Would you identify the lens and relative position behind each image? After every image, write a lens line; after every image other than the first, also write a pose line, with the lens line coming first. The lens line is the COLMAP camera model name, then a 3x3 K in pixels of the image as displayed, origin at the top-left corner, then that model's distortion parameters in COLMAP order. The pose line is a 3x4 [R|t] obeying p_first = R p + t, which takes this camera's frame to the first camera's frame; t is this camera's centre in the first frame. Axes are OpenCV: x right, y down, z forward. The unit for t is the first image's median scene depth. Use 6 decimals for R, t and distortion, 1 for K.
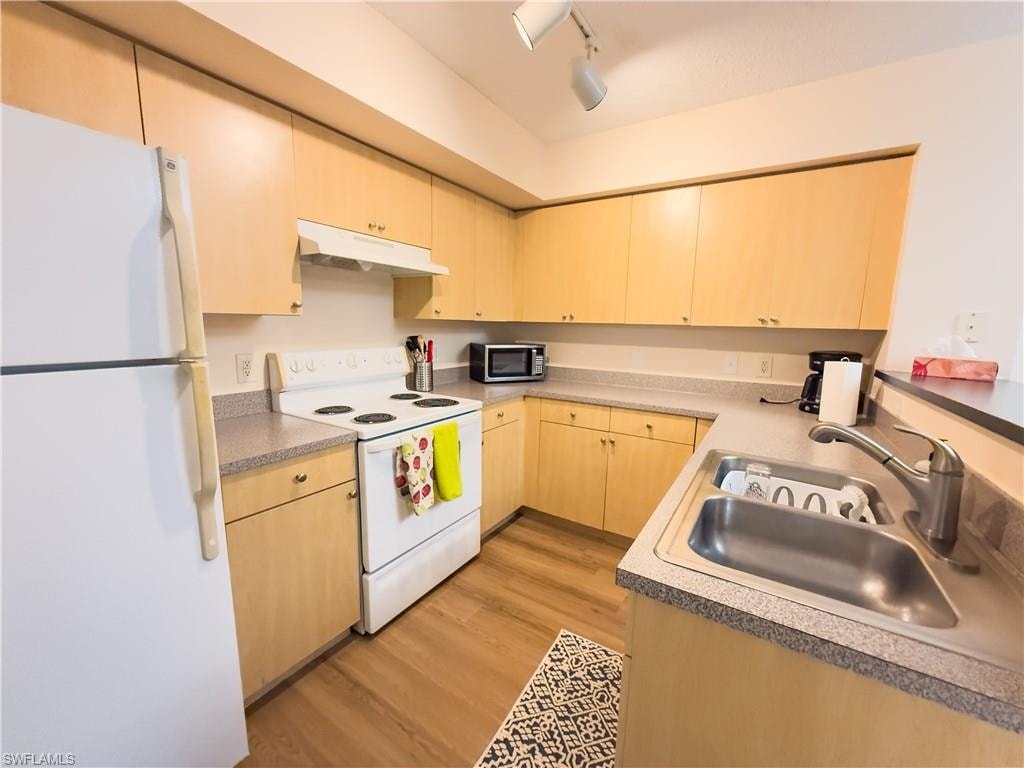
lens RADIAL K [[409.8, 0, 512.0], [0, 409.8, 384.0], [0, 0, 1]] dist [-0.000239, -0.000407]
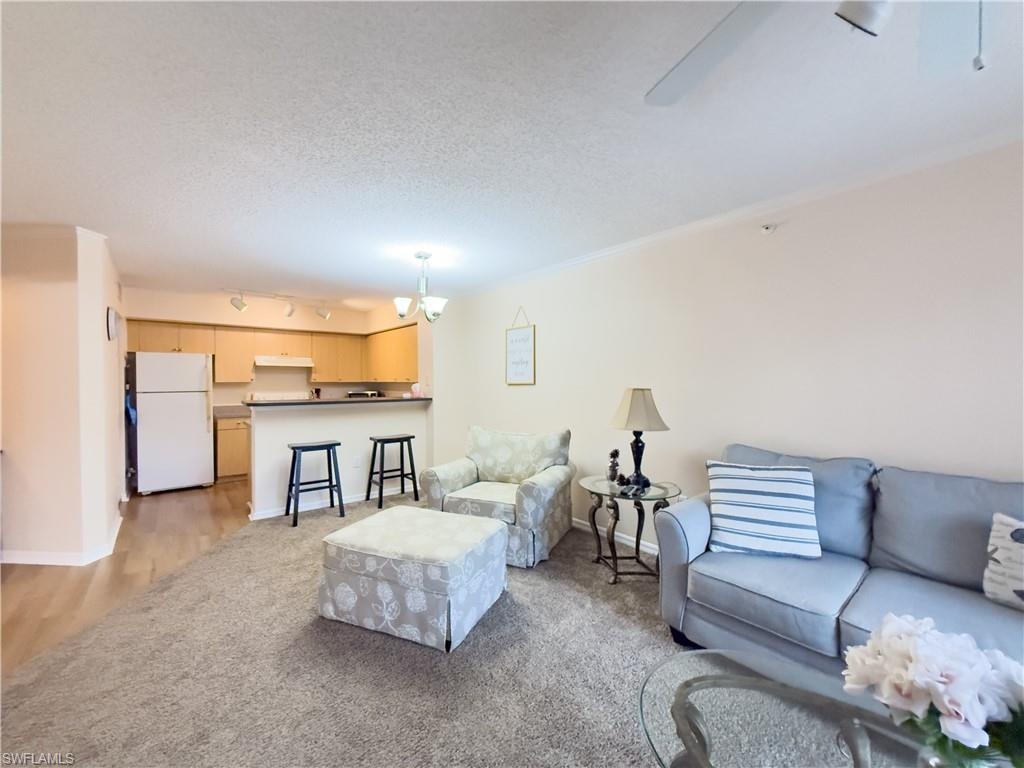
lens RADIAL K [[409.8, 0, 512.0], [0, 409.8, 384.0], [0, 0, 1]] dist [-0.000239, -0.000407]
pose [[0.950672, -0.025893, -0.309115, 2.390386], [-0.020211, 0.989222, -0.145020, 0.280796], [0.309539, 0.144113, 0.939903, -1.446168]]
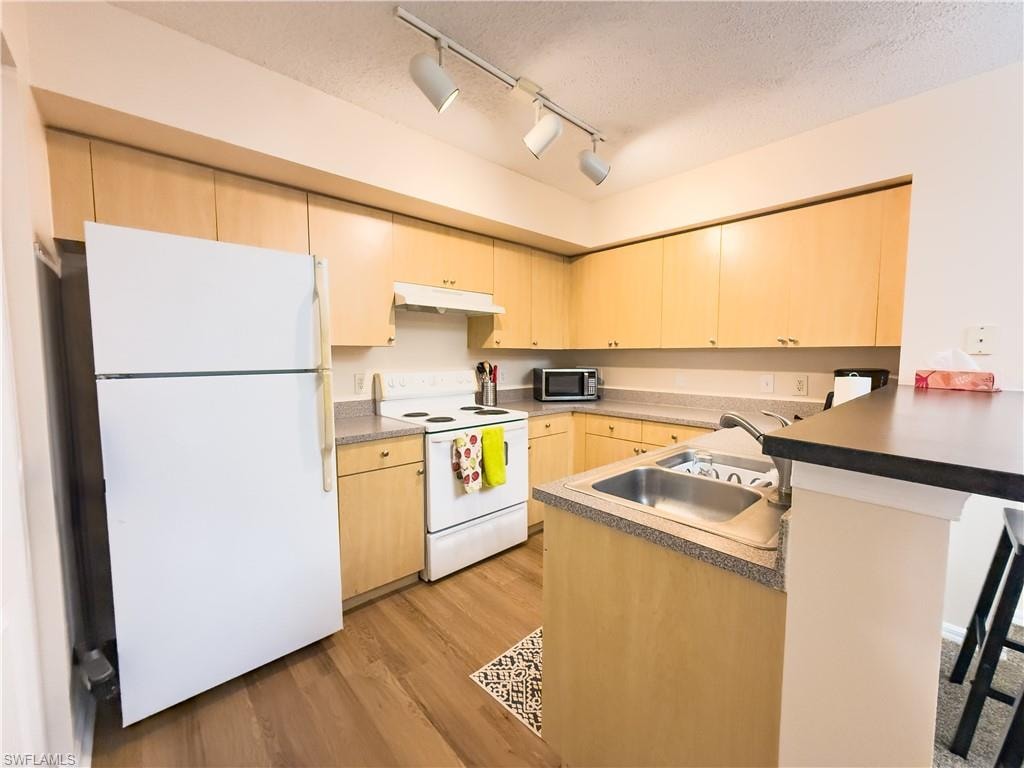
lens RADIAL K [[409.8, 0, 512.0], [0, 409.8, 384.0], [0, 0, 1]] dist [-0.000239, -0.000407]
pose [[0.966001, -0.002680, -0.258525, 0.234562], [-0.018370, 0.996707, -0.078976, 0.064758], [0.257885, 0.081040, 0.962771, -0.247737]]
